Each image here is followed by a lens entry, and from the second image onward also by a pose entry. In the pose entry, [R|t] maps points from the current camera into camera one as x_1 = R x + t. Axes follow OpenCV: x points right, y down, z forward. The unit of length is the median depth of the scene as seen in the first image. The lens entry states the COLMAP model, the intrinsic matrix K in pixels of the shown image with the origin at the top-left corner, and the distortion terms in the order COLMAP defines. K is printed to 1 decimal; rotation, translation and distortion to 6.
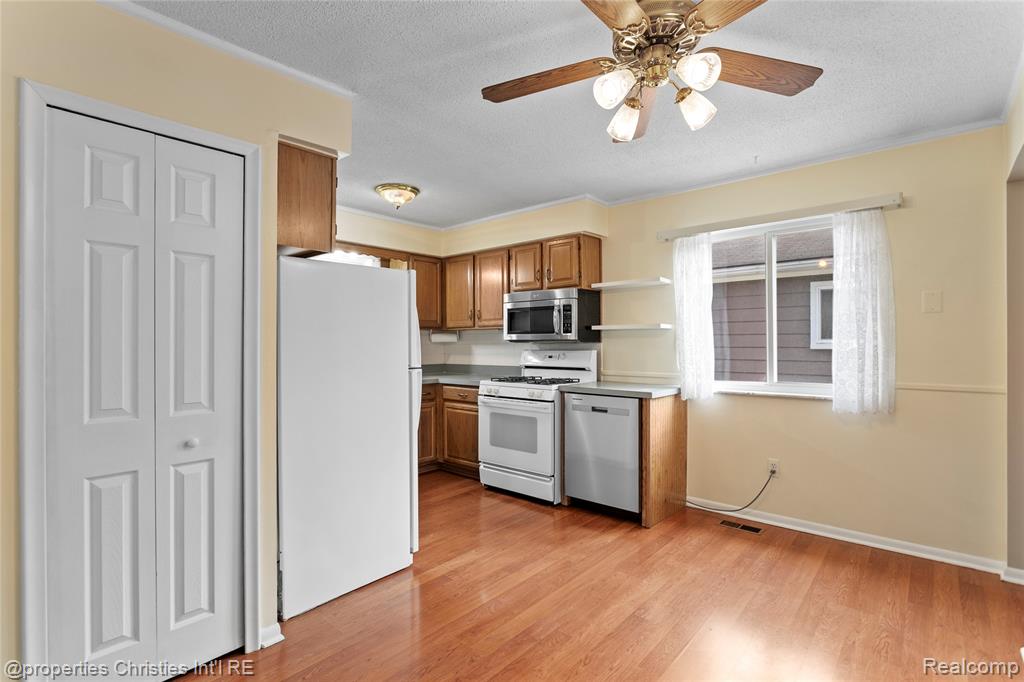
lens RADIAL K [[490.3, 0, 503.8], [0, 490.3, 342.3], [0, 0, 1]] dist [-0.019778, 0.007013]
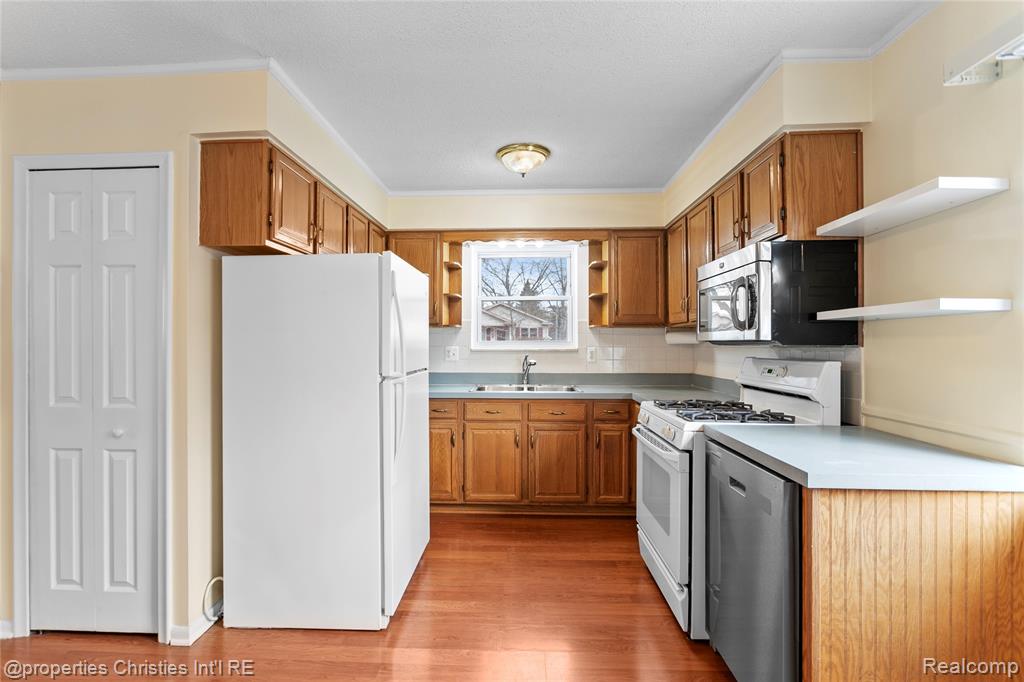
lens RADIAL K [[490.3, 0, 502.9], [0, 490.3, 340.7], [0, 0, 1]] dist [-0.019778, 0.007013]
pose [[0.630160, -0.000845, -0.776464, 0.400962], [-0.002134, 0.999994, -0.002821, -0.002998], [0.776462, 0.003435, 0.630155, 0.491777]]
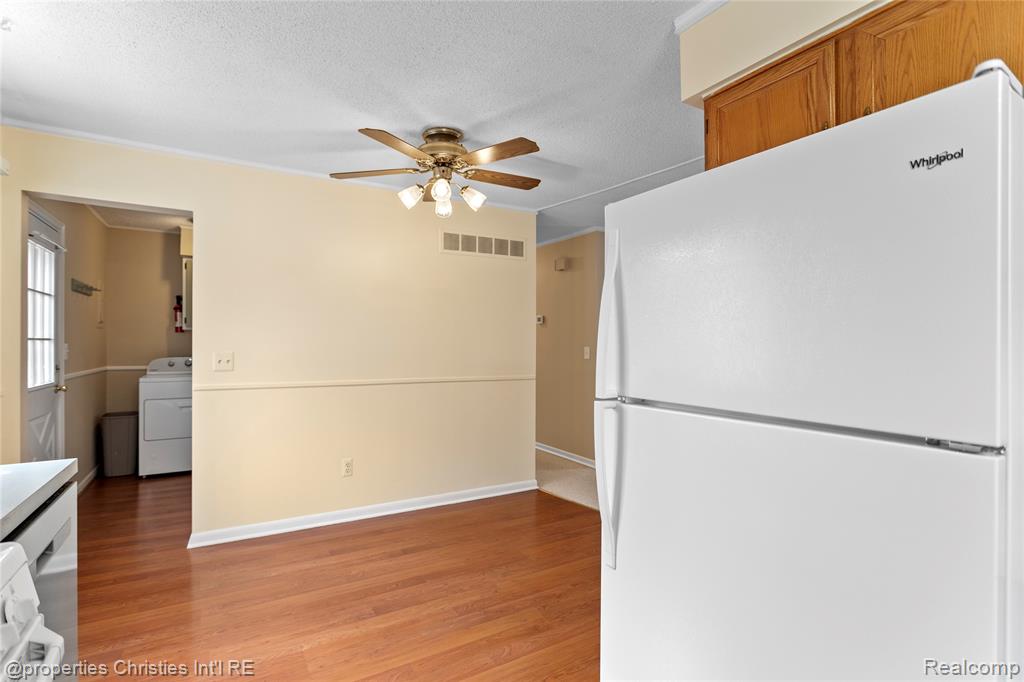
lens RADIAL K [[490.3, 0, 507.8], [0, 490.3, 341.8], [0, 0, 1]] dist [-0.019778, 0.007013]
pose [[-0.954279, -0.006651, 0.298843, -0.177720], [-0.006417, 0.999978, 0.001762, -0.006518], [-0.298848, -0.000236, -0.954301, 1.151262]]
